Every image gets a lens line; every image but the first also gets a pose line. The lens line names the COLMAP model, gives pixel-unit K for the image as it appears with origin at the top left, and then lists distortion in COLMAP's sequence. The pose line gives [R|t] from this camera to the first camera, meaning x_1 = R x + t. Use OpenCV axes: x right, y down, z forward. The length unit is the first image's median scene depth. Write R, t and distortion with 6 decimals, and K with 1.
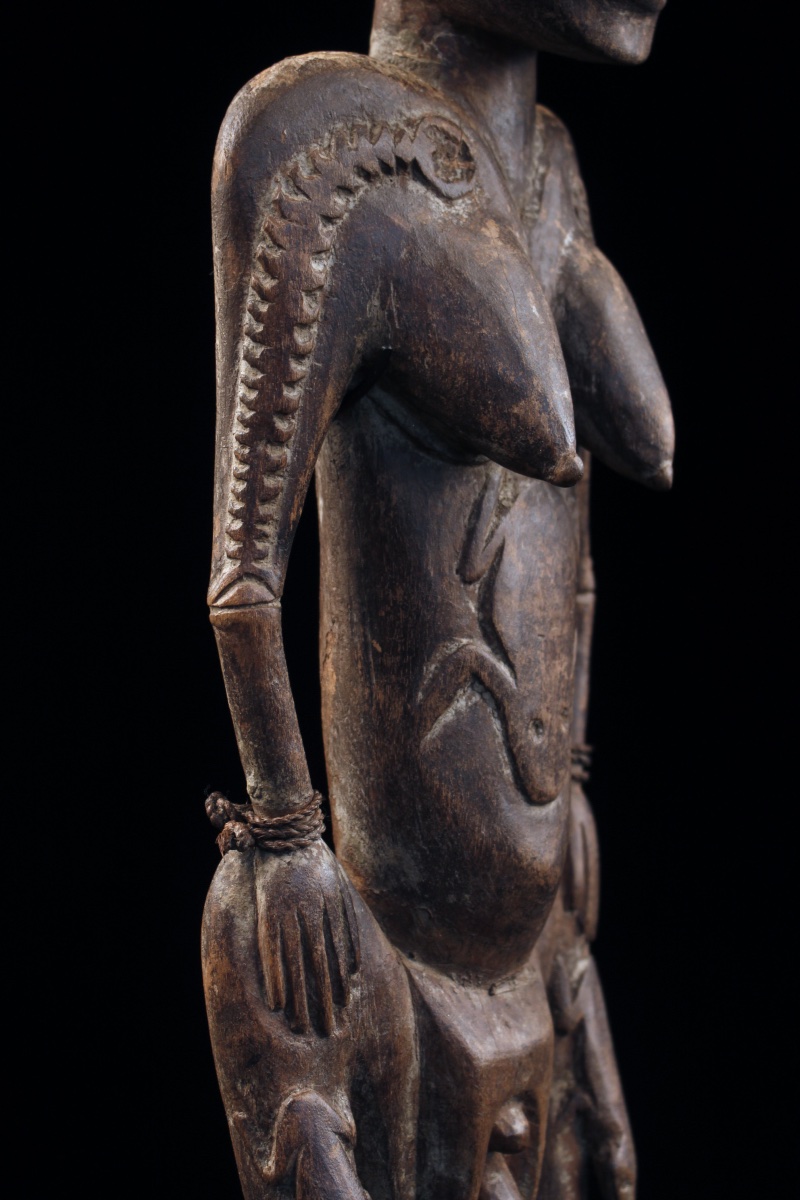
lens RADIAL K [[2372.2, 0, 402.0], [0, 2372.2, 600.0], [0, 0, 1]] dist [0.027611, 0.000000]
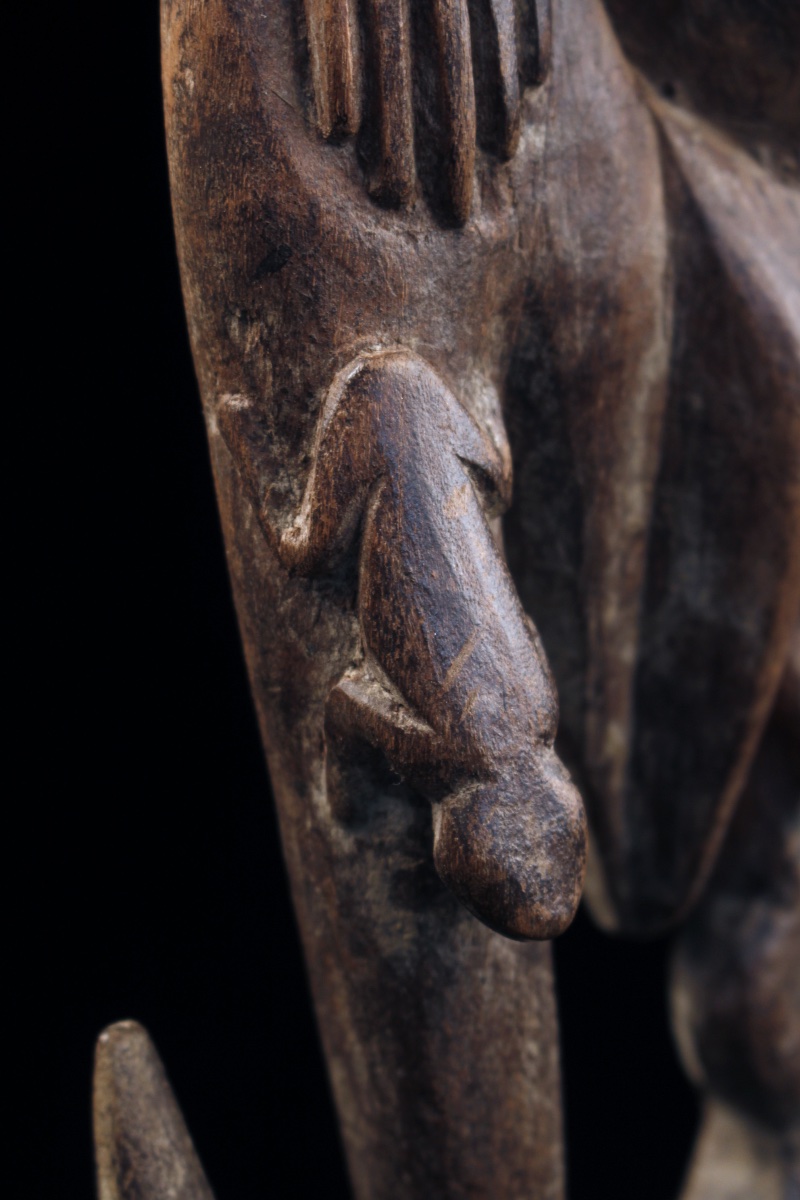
lens RADIAL K [[3013.5, 0, 399.0], [0, 3013.5, 599.7], [0, 0, 1]] dist [-0.000414, 0.000000]
pose [[0.996233, 0.068859, -0.052710, -0.009780], [-0.061643, 0.989850, 0.128048, 0.181111], [0.060992, -0.124316, 0.990366, 0.477907]]
